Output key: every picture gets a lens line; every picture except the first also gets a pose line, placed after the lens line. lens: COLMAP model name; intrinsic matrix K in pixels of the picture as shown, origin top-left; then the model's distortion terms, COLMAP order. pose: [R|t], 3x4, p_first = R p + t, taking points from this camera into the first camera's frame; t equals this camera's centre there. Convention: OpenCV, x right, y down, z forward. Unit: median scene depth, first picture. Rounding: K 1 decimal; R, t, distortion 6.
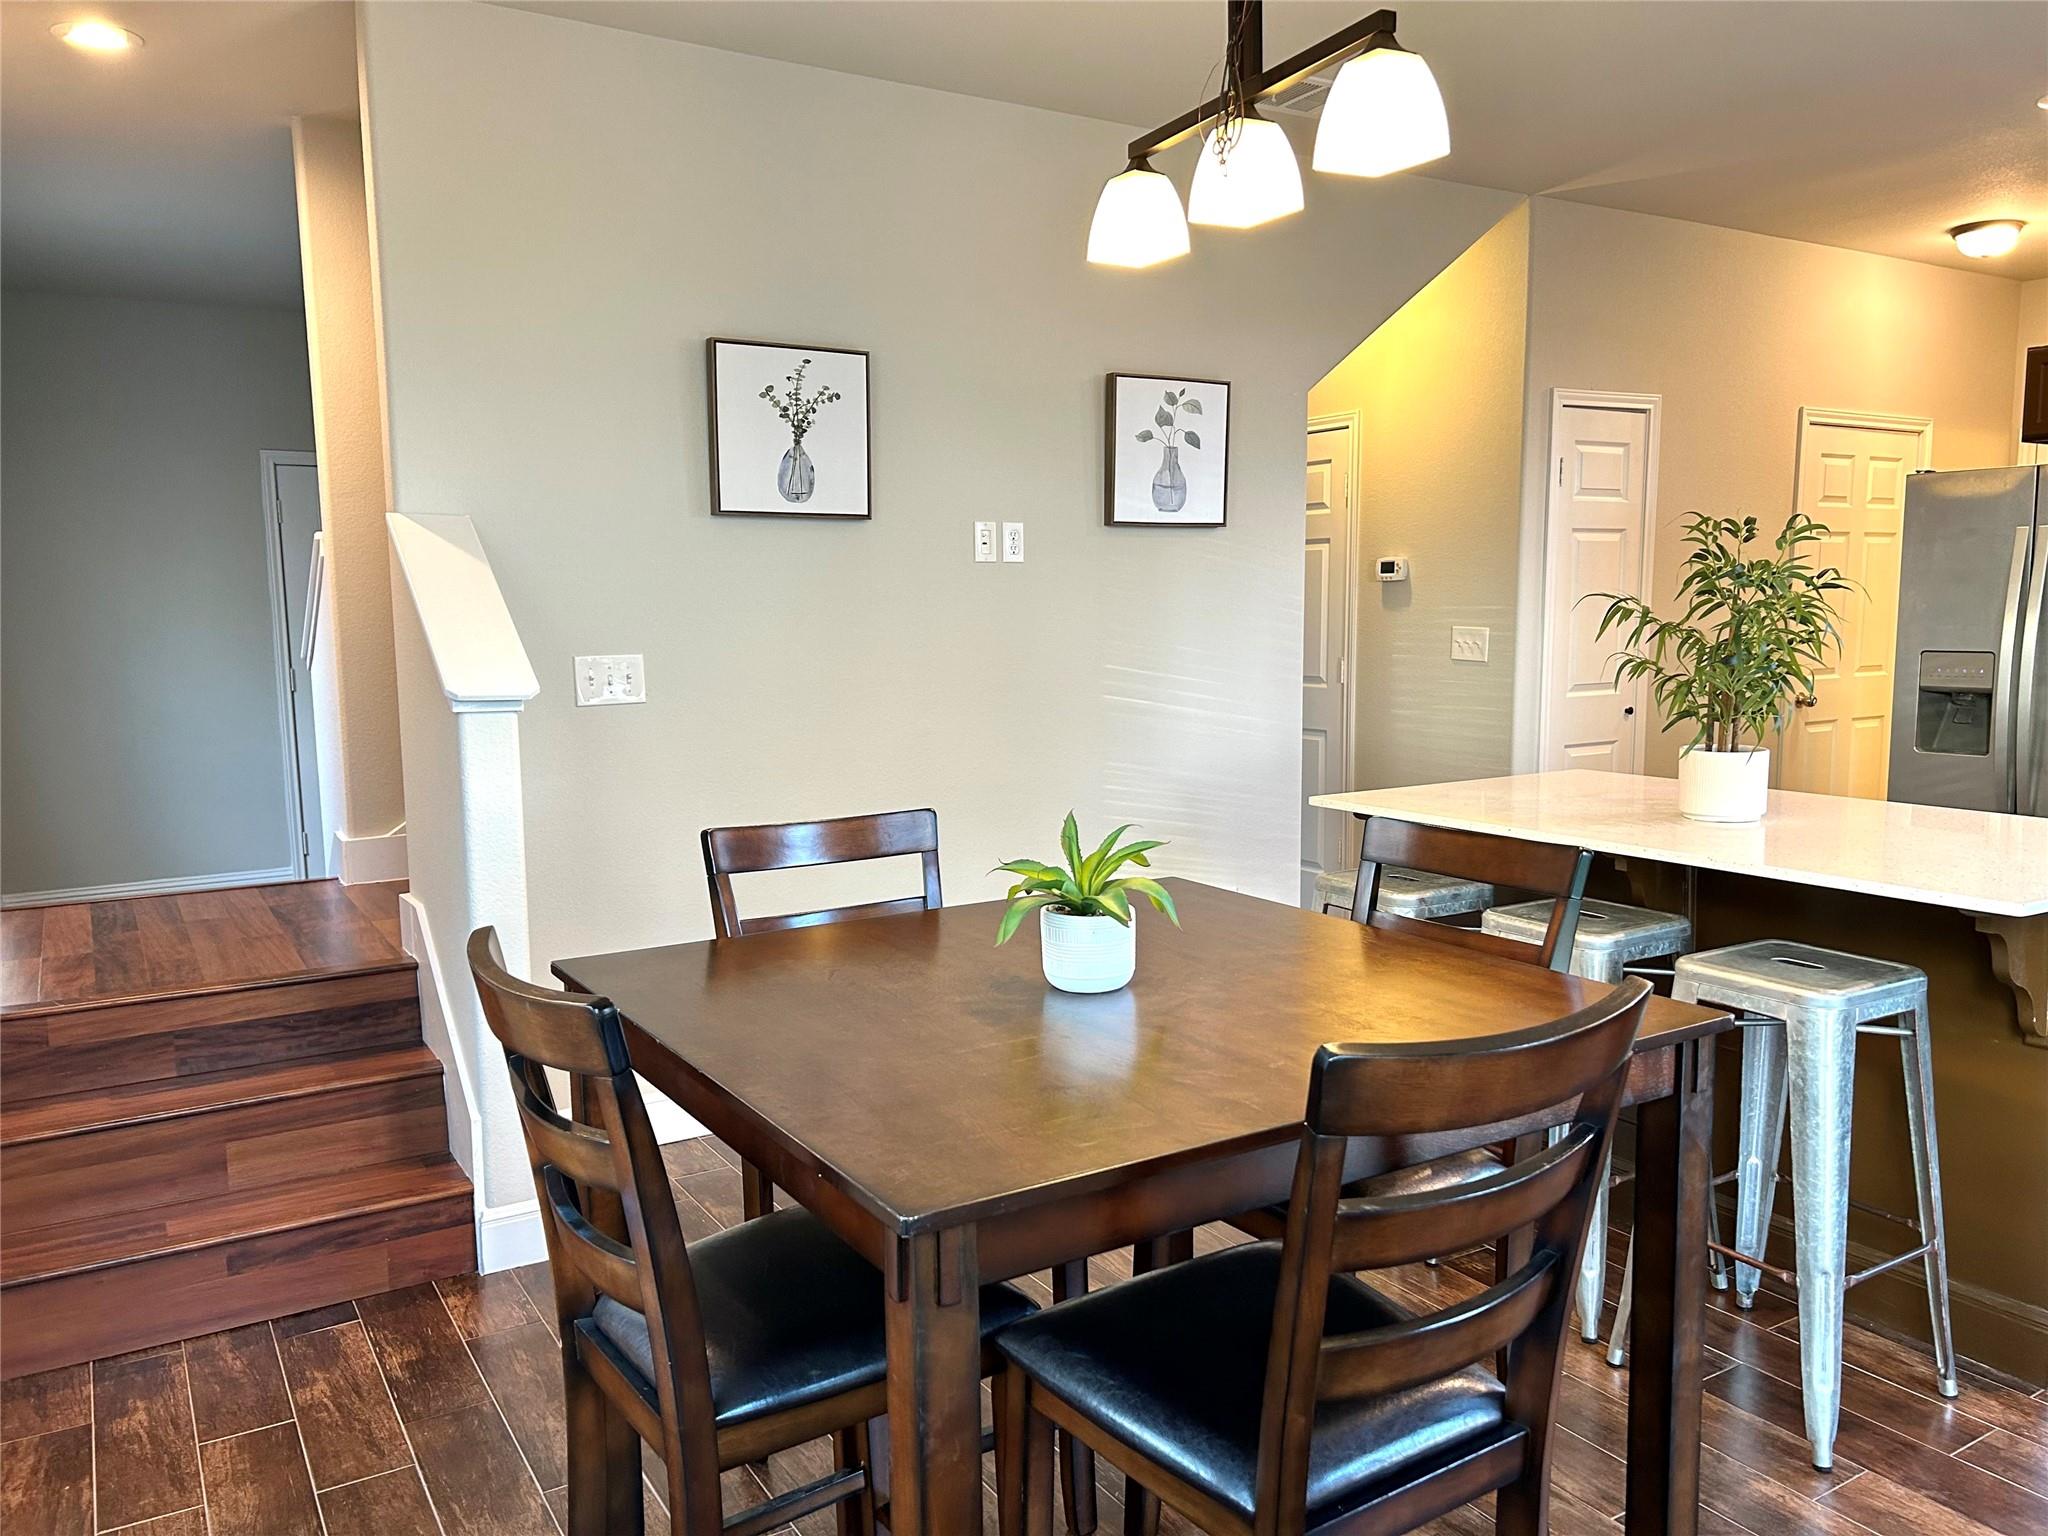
lens RADIAL K [[1544.8, 0, 1027.0], [0, 1544.8, 771.7], [0, 0, 1]] dist [0.078619, -0.060490]
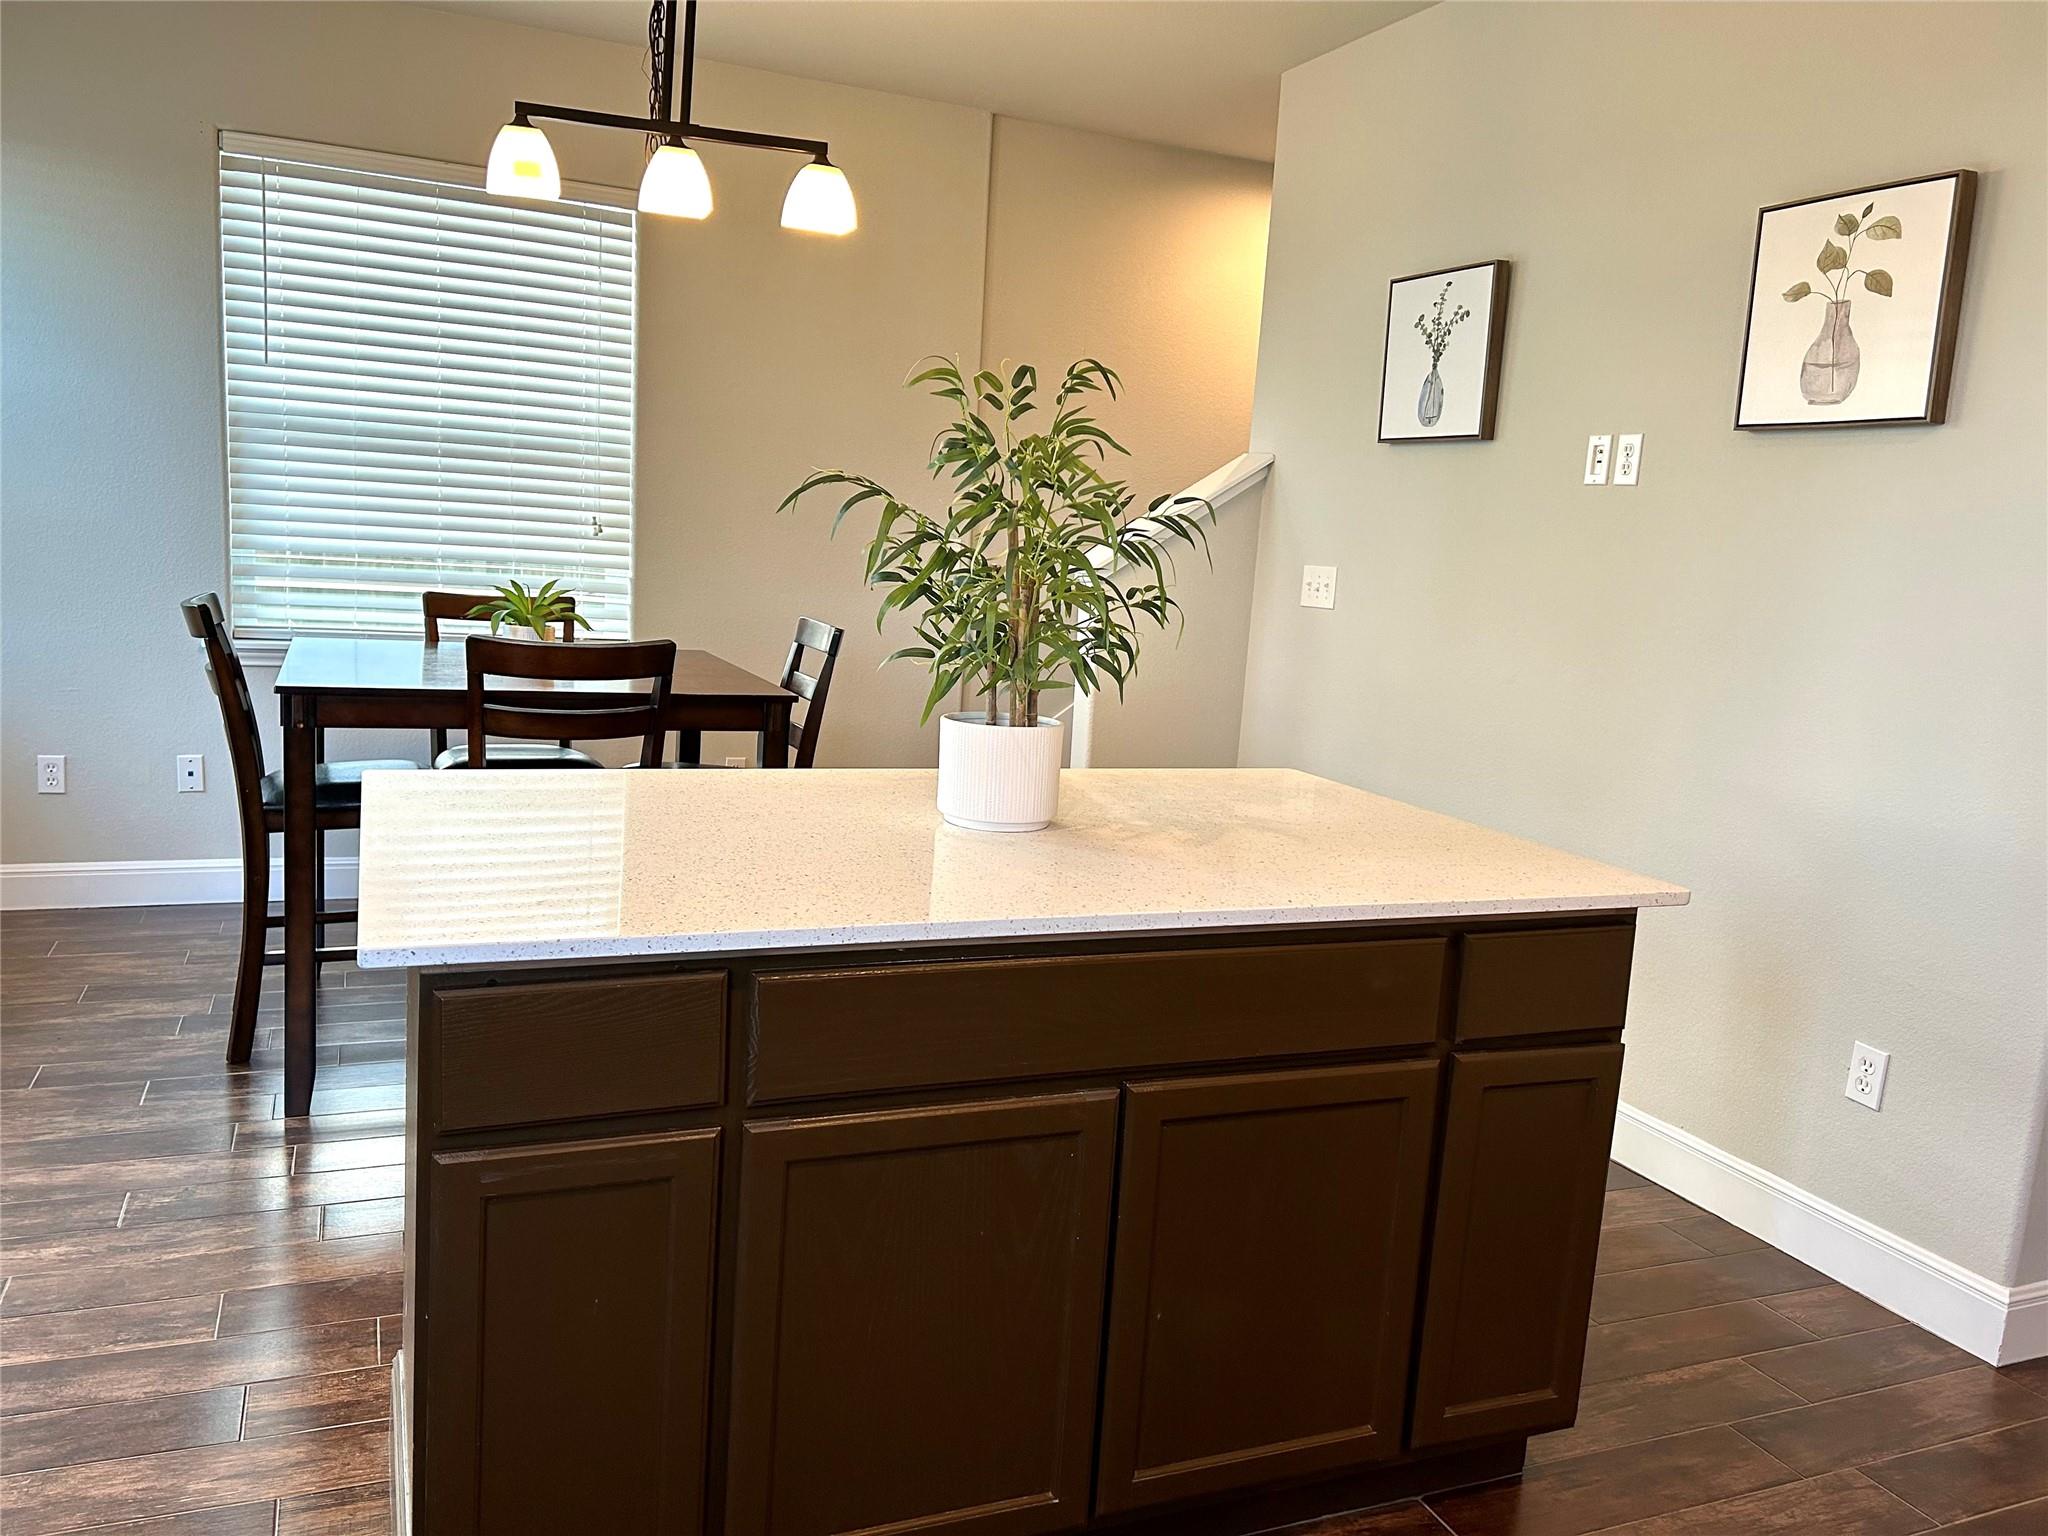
lens RADIAL K [[1544.8, 0, 1016.8], [0, 1544.8, 764.3], [0, 0, 1]] dist [0.078619, -0.060490]
pose [[-0.133033, 0.153614, -0.979135, 0.837831], [-0.170222, 0.969695, 0.175260, -0.083951], [0.976384, 0.189986, -0.102853, 0.804715]]
